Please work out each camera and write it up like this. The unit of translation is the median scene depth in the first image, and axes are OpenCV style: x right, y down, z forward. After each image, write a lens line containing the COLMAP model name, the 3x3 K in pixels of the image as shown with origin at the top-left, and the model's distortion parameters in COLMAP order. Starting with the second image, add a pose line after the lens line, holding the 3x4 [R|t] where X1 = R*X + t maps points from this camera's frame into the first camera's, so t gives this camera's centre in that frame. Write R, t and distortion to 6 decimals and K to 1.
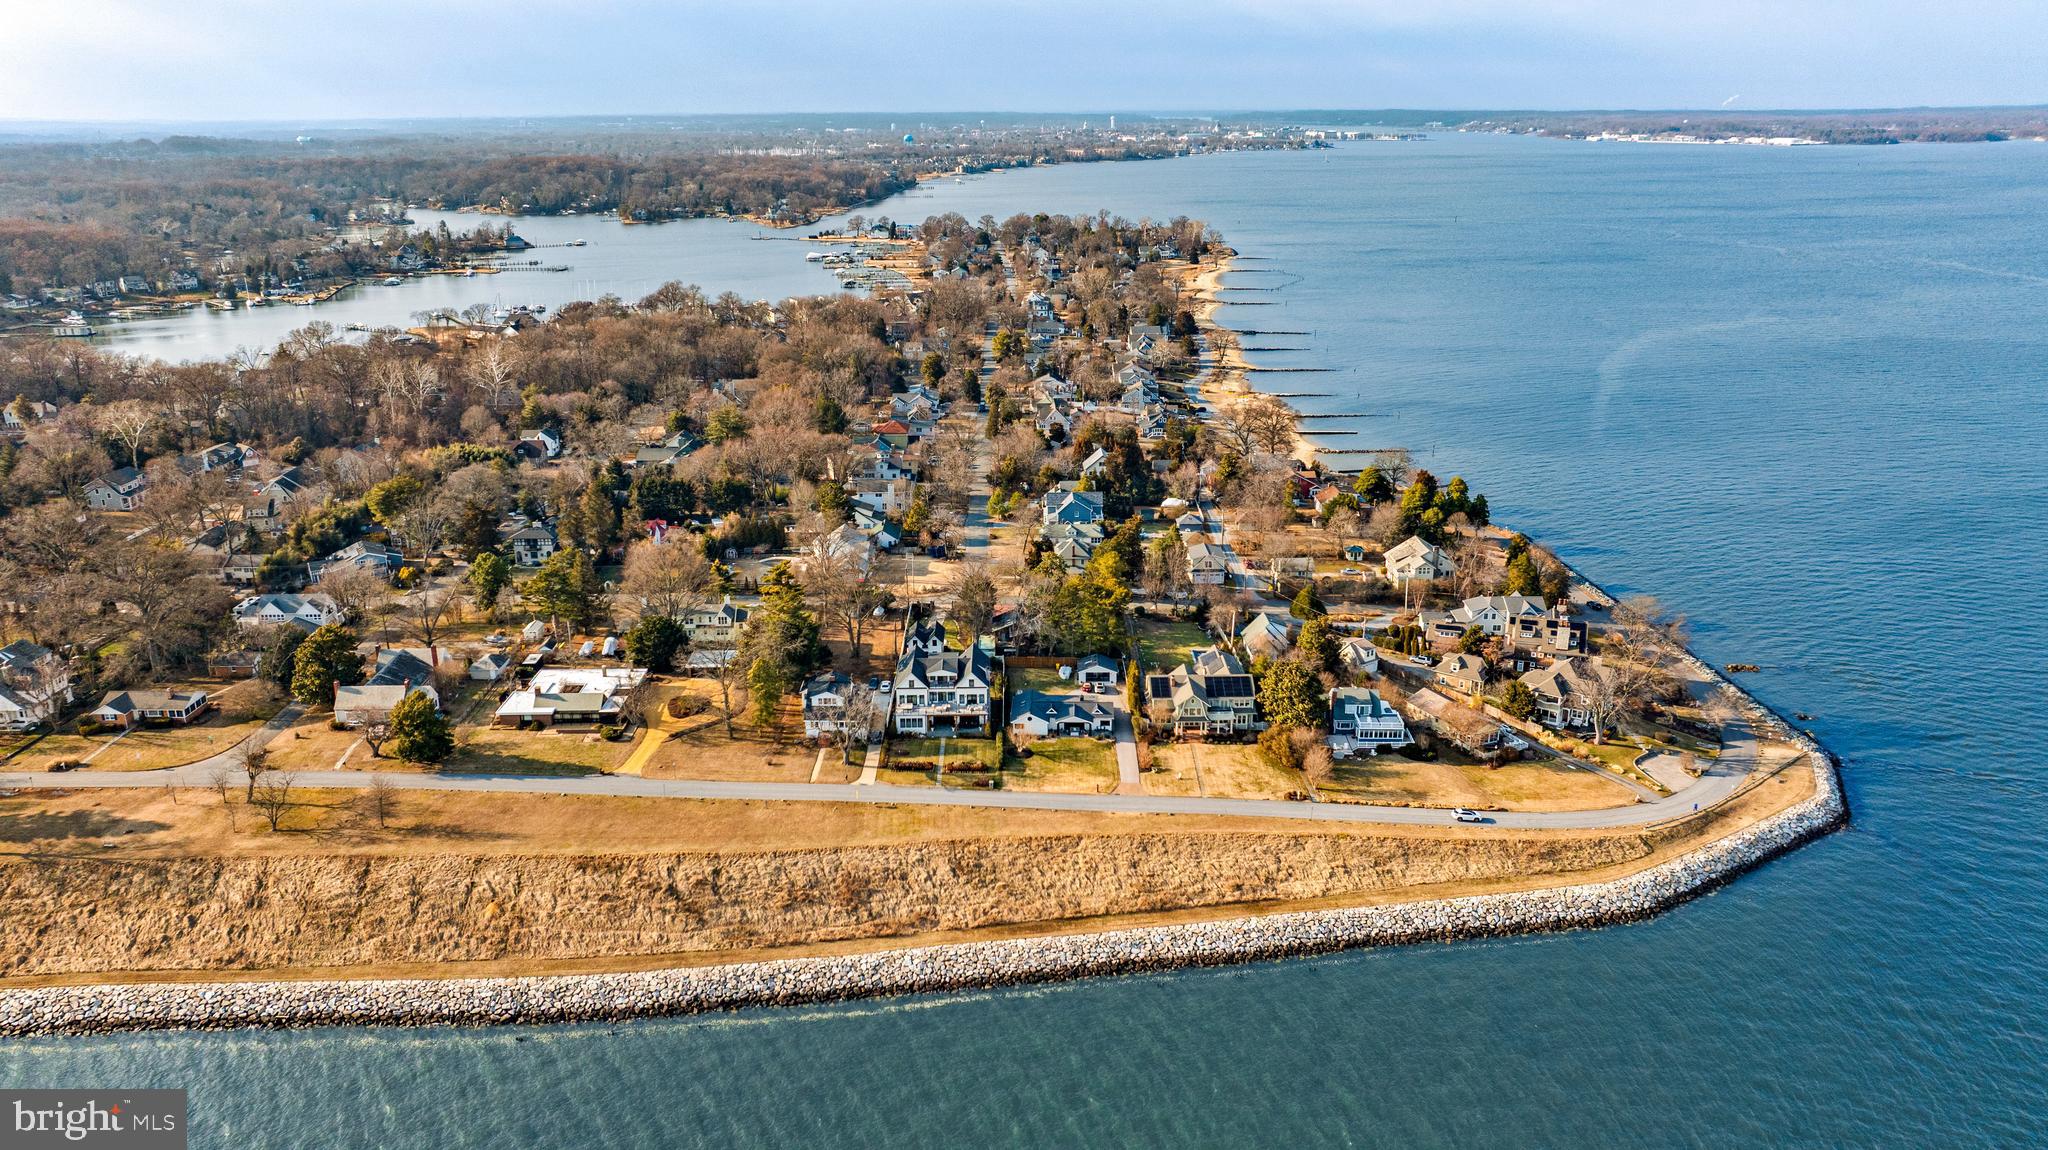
lens RADIAL K [[1467.1, 0, 1024.0], [0, 1467.1, 575.0], [0, 0, 1]] dist [-0.032028, 0.026780]
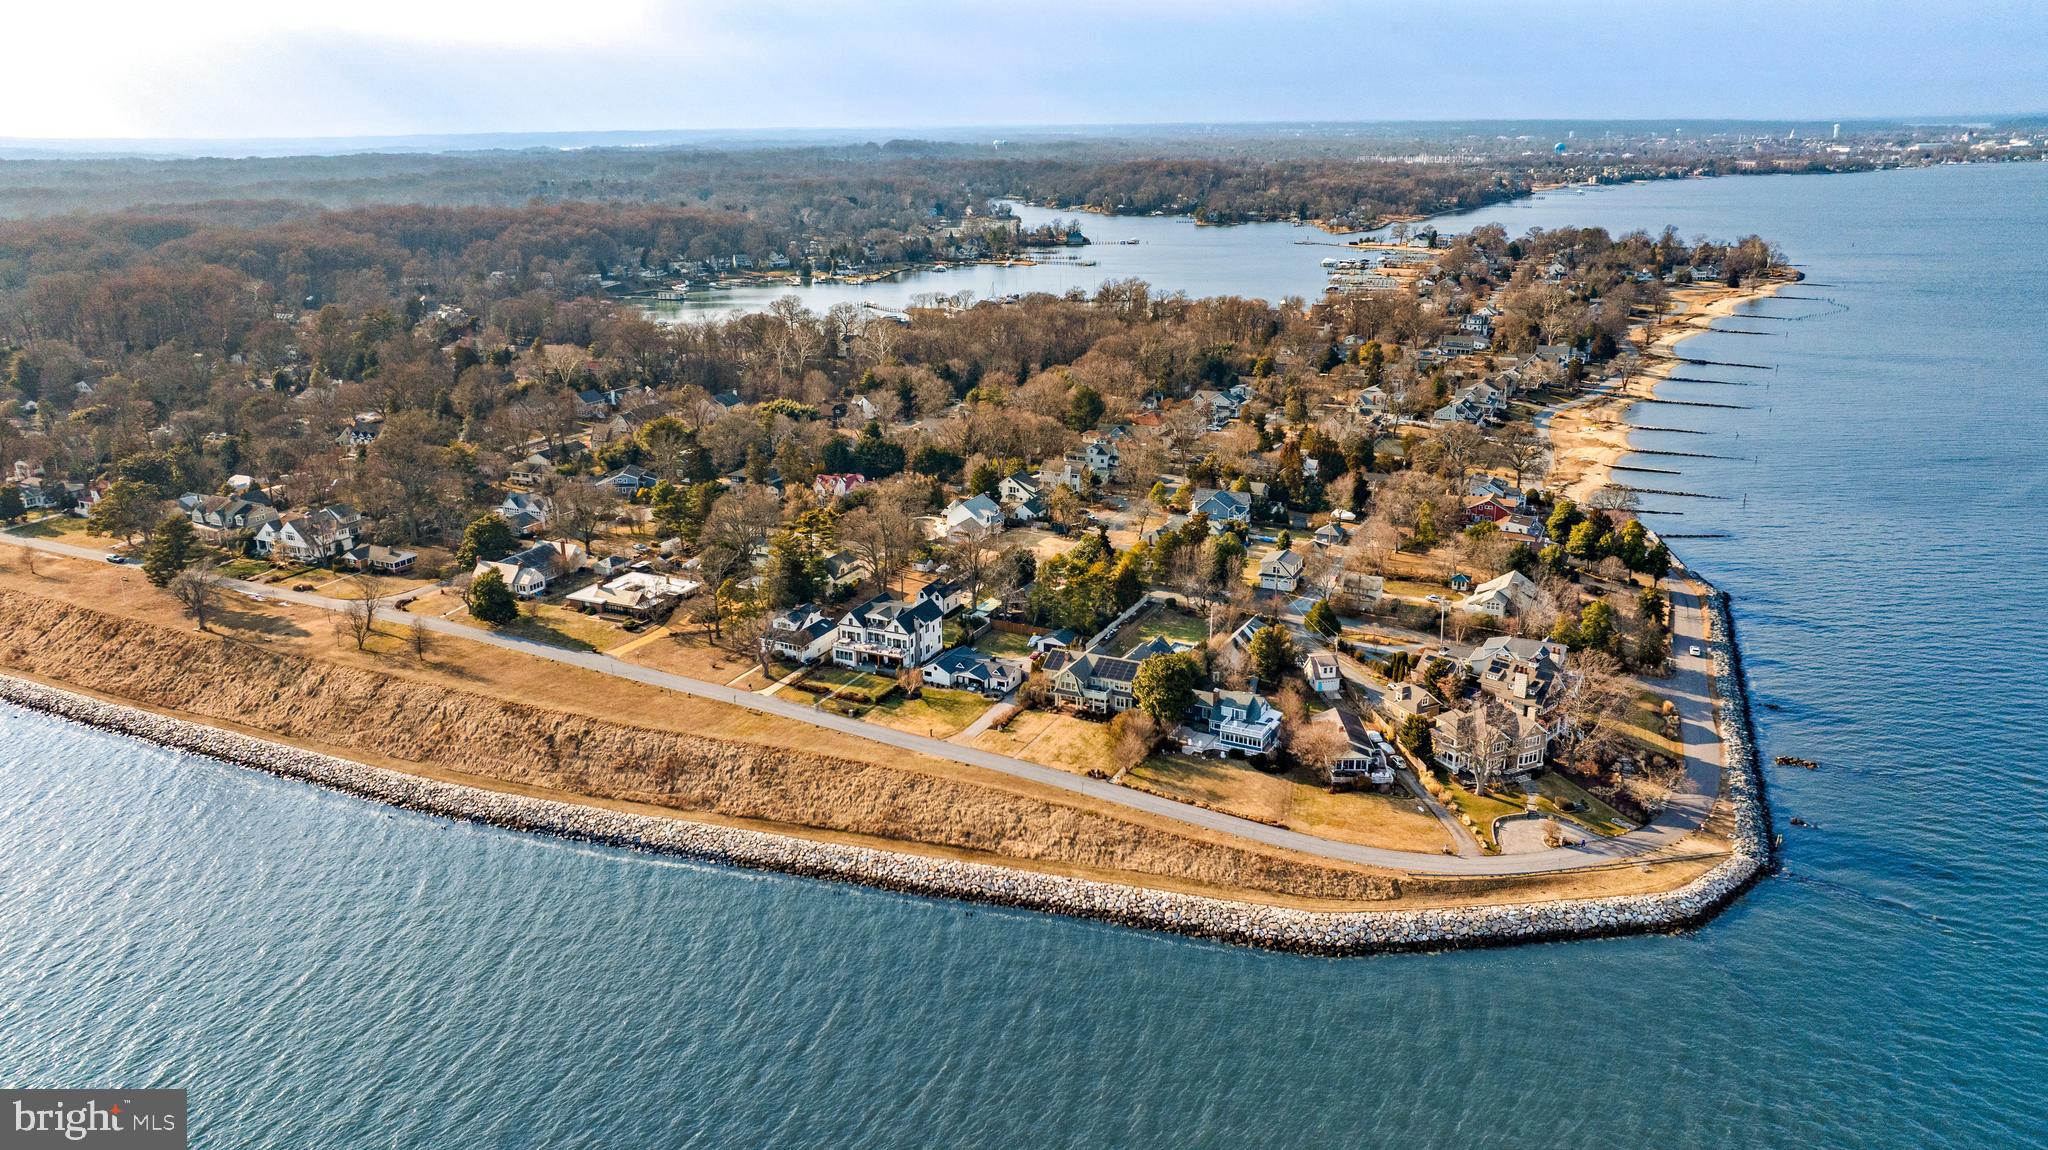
lens RADIAL K [[1467.1, 0, 1024.0], [0, 1467.1, 575.0], [0, 0, 1]] dist [-0.032028, 0.026780]
pose [[0.891556, 0.129971, -0.433861, 0.162807], [-0.131726, 0.990941, 0.026166, -0.002917], [0.433331, 0.033822, 0.900600, 0.008748]]
